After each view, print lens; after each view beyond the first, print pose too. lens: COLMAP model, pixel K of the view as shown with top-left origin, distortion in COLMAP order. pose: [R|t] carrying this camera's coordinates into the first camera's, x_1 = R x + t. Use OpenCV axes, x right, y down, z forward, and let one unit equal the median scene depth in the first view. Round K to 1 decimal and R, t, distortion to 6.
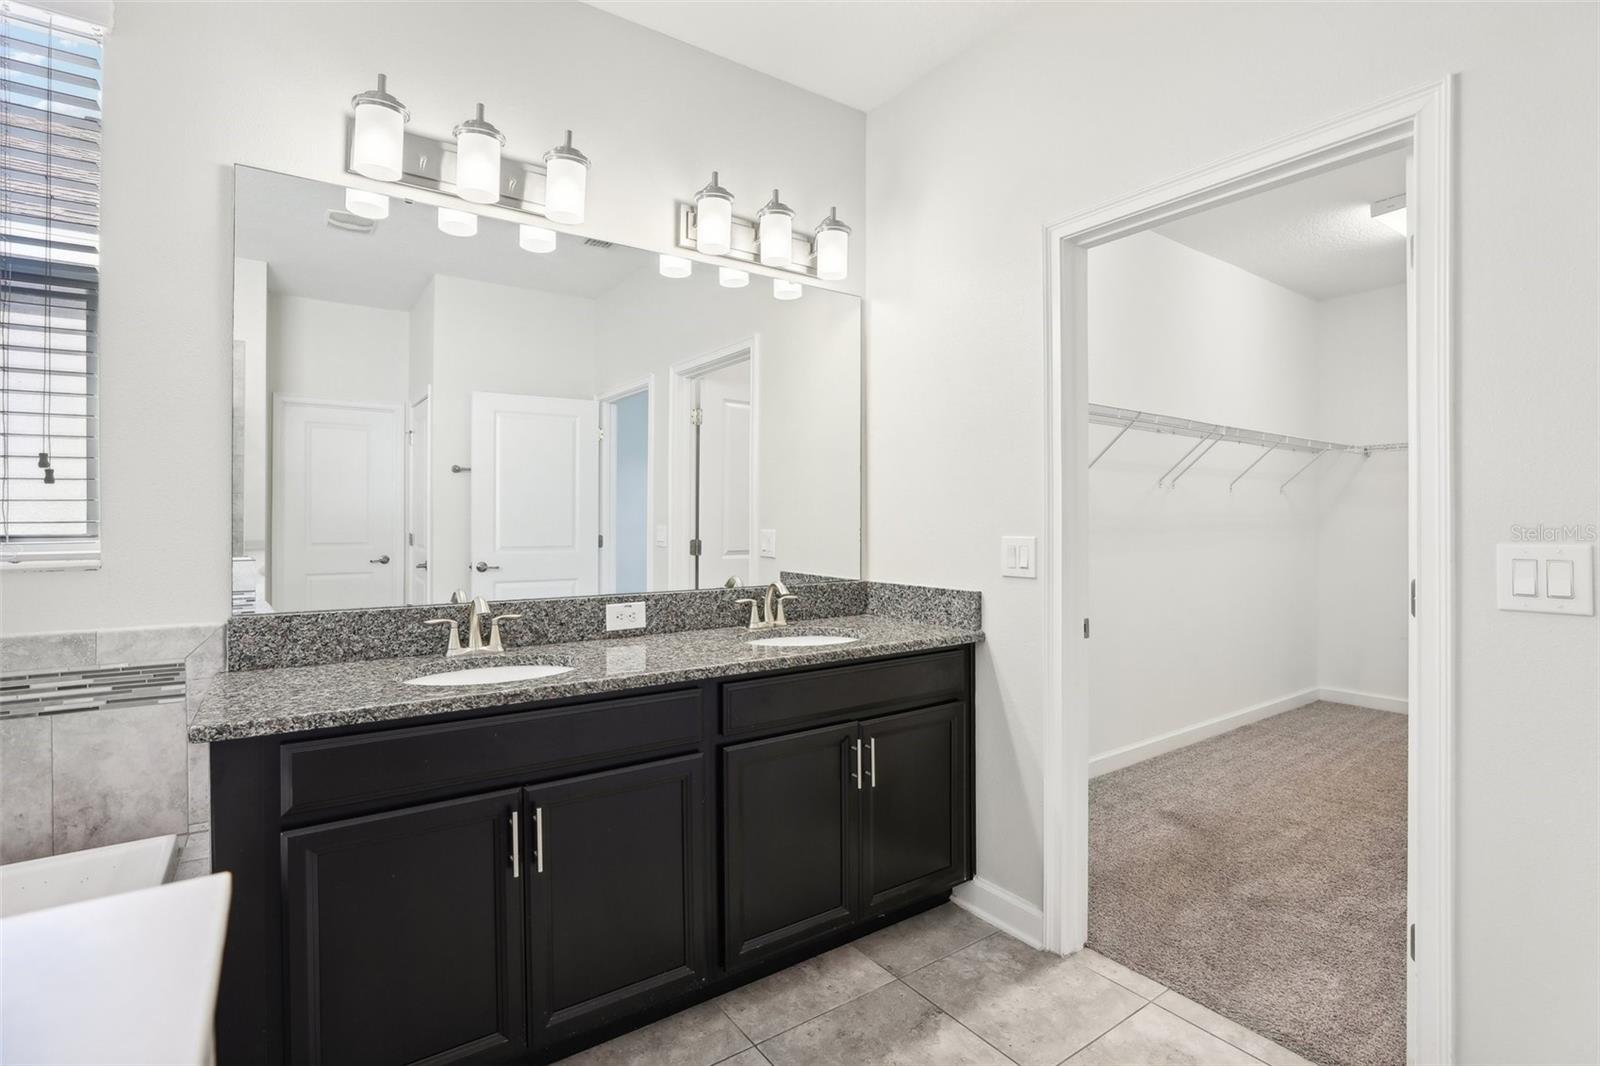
lens RADIAL K [[753.7, 0, 797.9], [0, 753.7, 529.5], [0, 0, 1]] dist [-0.027450, 0.008586]
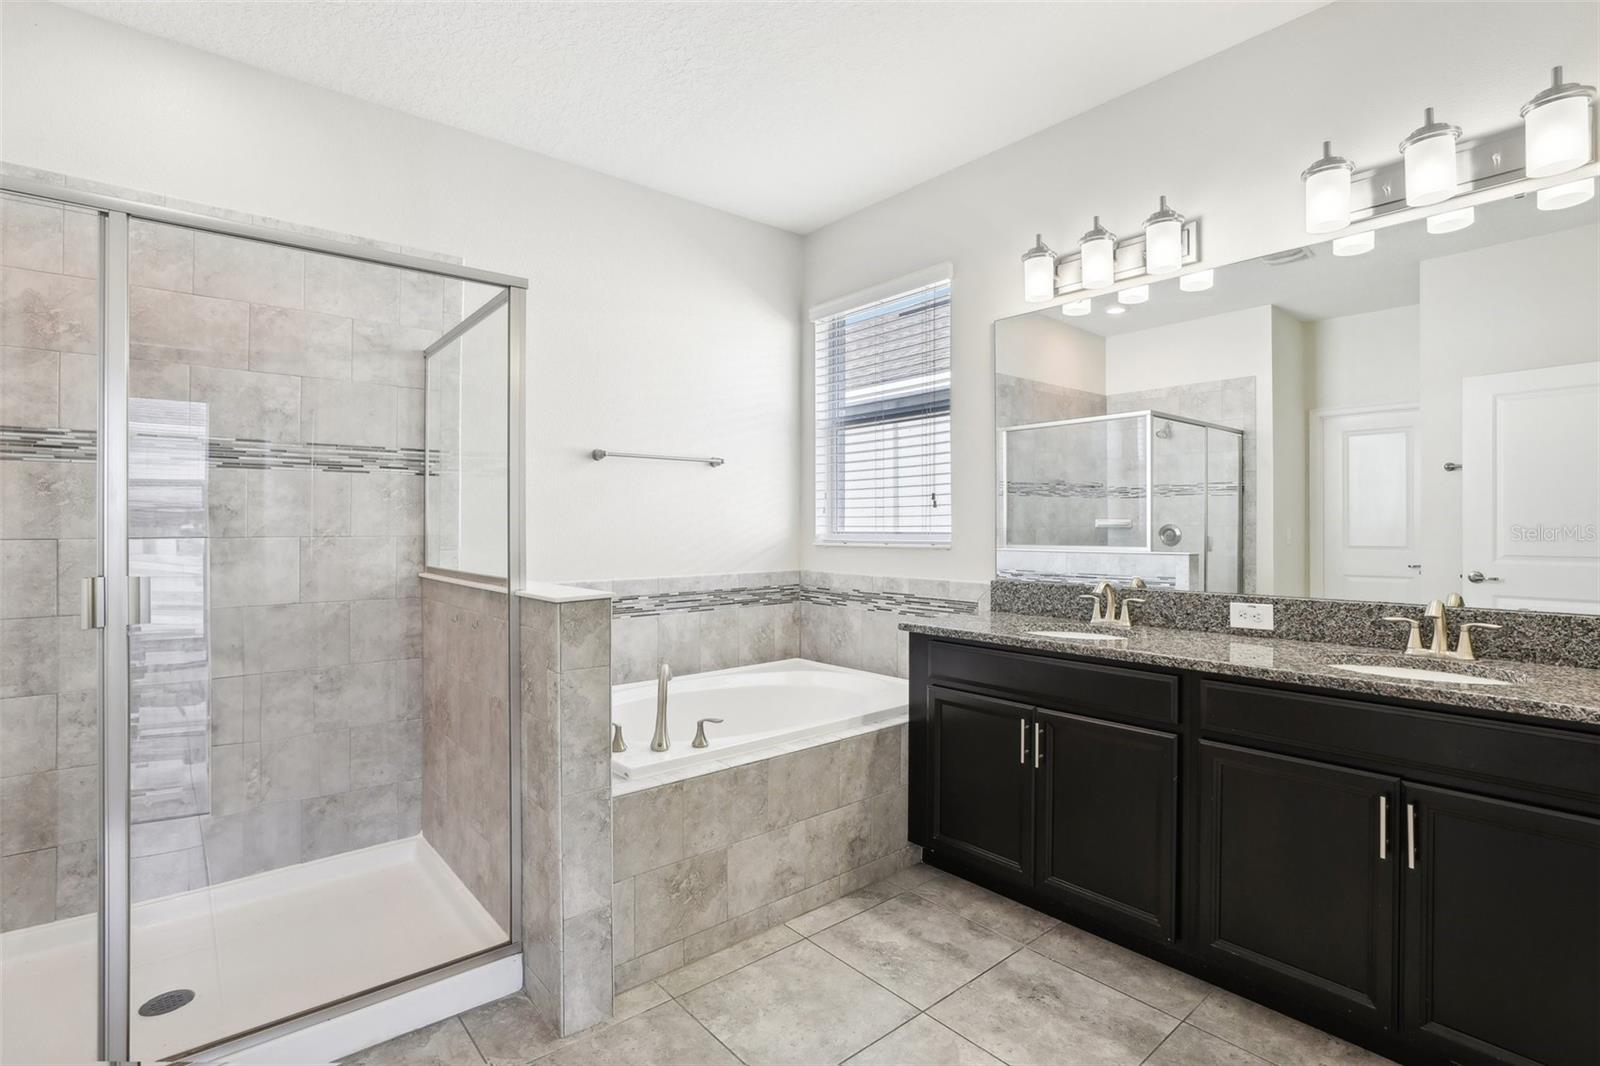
lens RADIAL K [[753.7, 0, 798.3], [0, 753.7, 527.4], [0, 0, 1]] dist [-0.027450, 0.008586]
pose [[0.105252, 0.001832, -0.994444, 0.810010], [-0.008915, 0.999960, 0.000899, -0.003158], [0.994406, 0.008770, 0.105264, 0.295721]]
